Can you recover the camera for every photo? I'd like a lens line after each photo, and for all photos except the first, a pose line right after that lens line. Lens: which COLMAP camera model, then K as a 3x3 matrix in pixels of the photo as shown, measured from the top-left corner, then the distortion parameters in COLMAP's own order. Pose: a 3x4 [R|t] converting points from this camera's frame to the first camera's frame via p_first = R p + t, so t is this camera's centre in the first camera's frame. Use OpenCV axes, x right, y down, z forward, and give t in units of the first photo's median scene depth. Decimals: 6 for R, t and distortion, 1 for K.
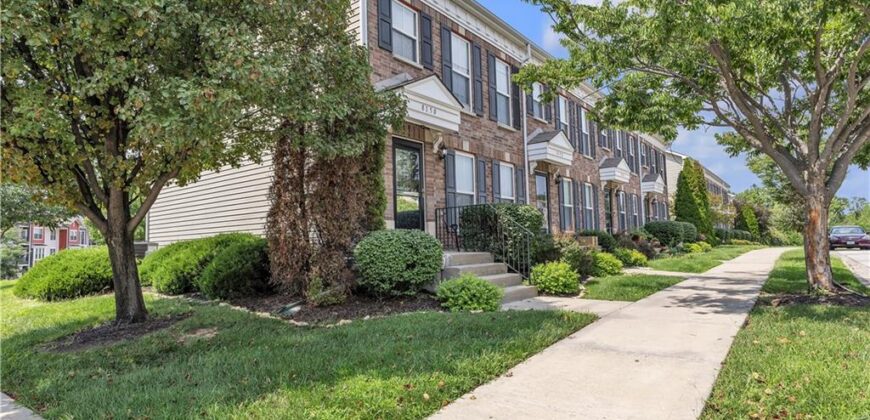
lens RADIAL K [[499.5, 0, 434.9], [0, 499.5, 209.3], [0, 0, 1]] dist [0.000149, 0.000042]
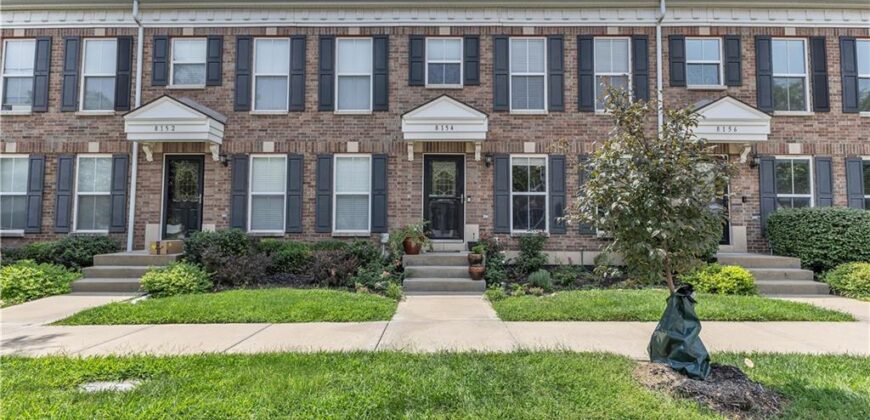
lens RADIAL K [[286.5, 0, 438.7], [0, 286.5, 244.5], [0, 0, 1]] dist [0.001397, -0.000080]
pose [[0.617898, -0.000510, -0.786258, 0.082664], [0.048170, 0.998146, 0.037208, 0.006958], [0.784782, -0.060865, 0.616777, 0.103404]]
